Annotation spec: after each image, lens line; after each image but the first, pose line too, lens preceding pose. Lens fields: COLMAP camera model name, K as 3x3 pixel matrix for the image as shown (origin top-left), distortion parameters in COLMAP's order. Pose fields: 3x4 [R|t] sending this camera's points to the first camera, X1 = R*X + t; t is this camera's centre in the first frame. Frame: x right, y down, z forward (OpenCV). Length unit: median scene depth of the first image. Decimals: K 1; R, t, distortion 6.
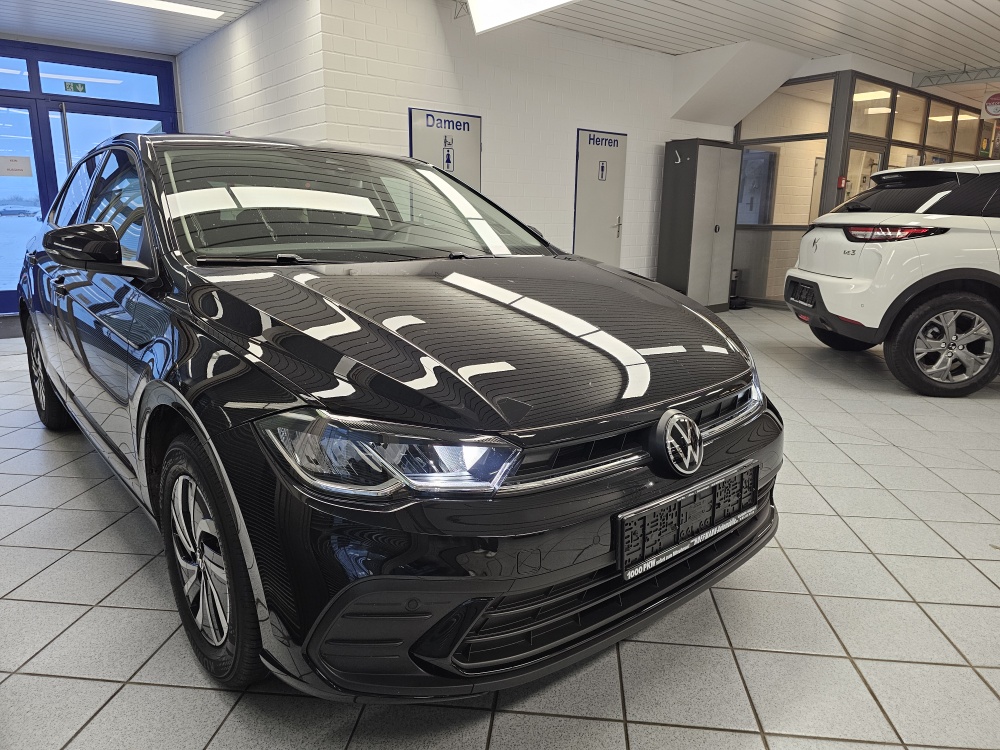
lens RADIAL K [[674.0, 0, 500.3], [0, 674.0, 358.0], [0, 0, 1]] dist [0.085918, -0.075868]
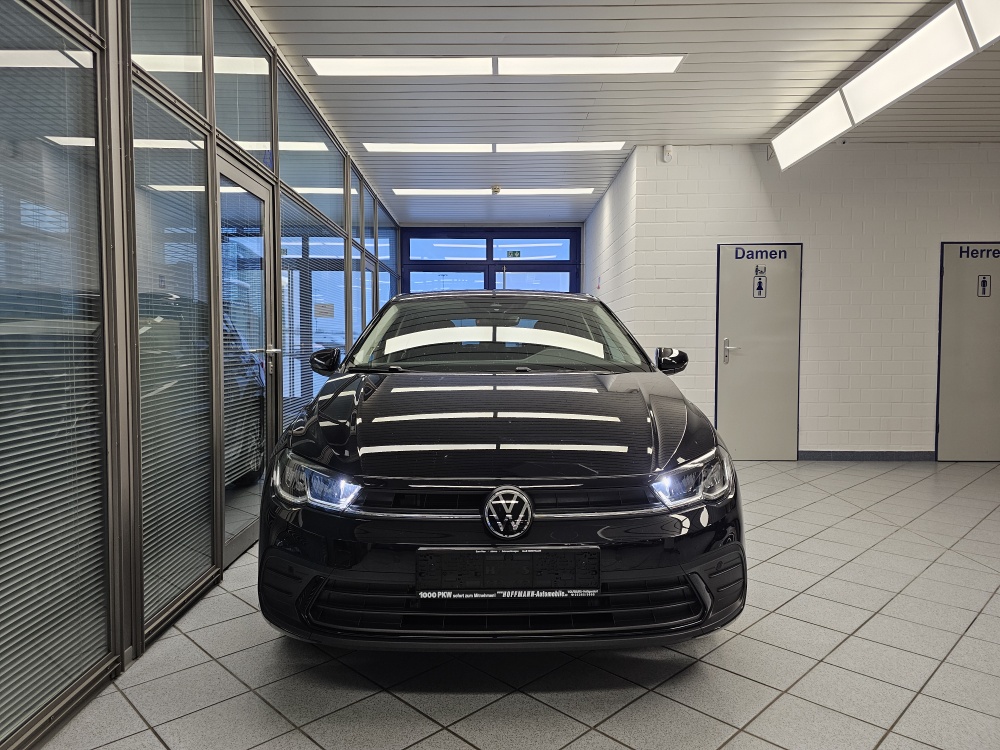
lens RADIAL K [[674.0, 0, 500.3], [0, 674.0, 358.0], [0, 0, 1]] dist [0.085918, -0.075868]
pose [[0.772262, 0.006181, -0.635275, 0.271807], [-0.121292, 0.982994, -0.137884, 0.003441], [0.623619, 0.183536, 0.759878, -0.009793]]
